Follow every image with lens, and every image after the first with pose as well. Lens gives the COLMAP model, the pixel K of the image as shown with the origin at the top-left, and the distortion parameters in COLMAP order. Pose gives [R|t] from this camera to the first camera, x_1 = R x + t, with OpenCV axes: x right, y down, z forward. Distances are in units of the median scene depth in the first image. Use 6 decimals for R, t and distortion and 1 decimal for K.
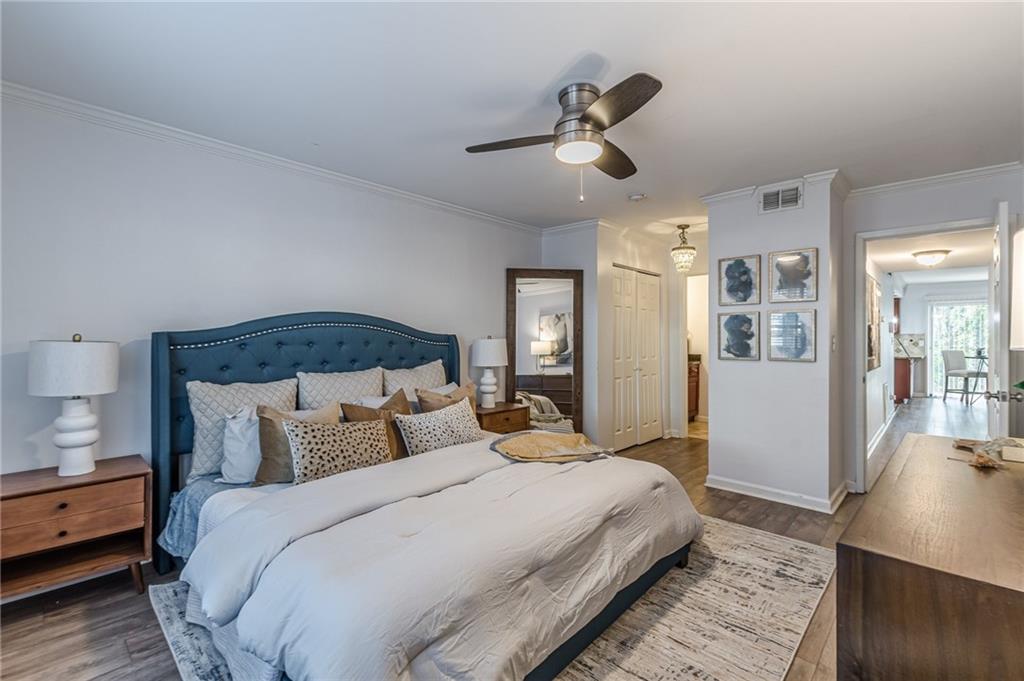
lens RADIAL K [[455.3, 0, 512.4], [0, 455.3, 337.1], [0, 0, 1]] dist [0.017370, -0.011027]
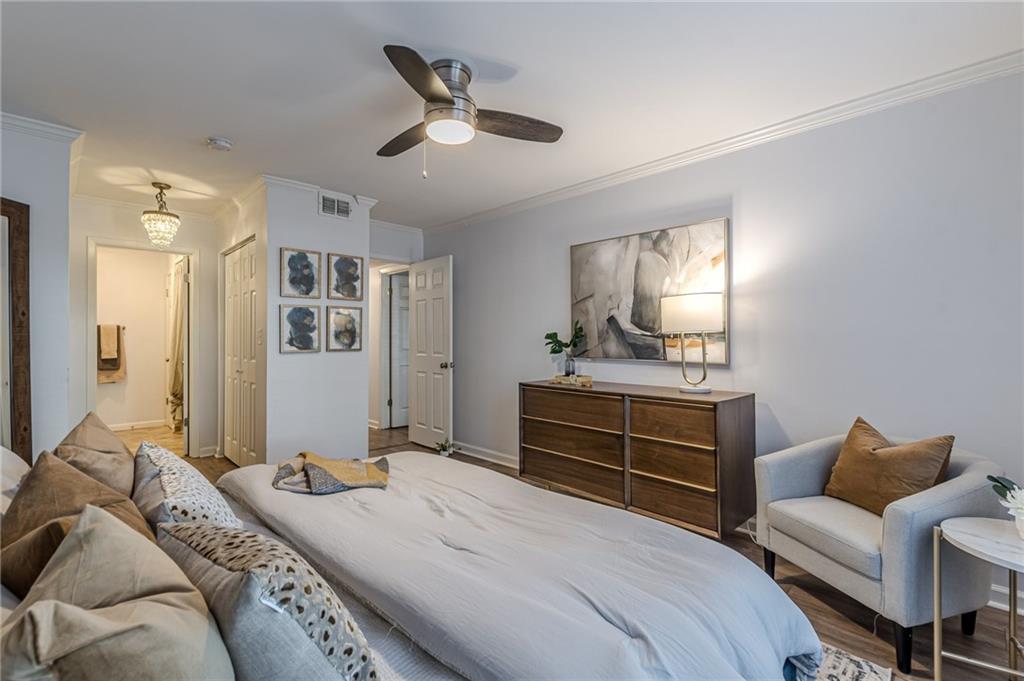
lens RADIAL K [[455.3, 0, 512.4], [0, 455.3, 337.1], [0, 0, 1]] dist [0.017370, -0.011027]
pose [[0.036524, 0.004221, 0.999324, -0.492668], [0.000900, 0.999991, -0.004257, 0.020880], [-0.999332, 0.001055, 0.036520, 0.505854]]
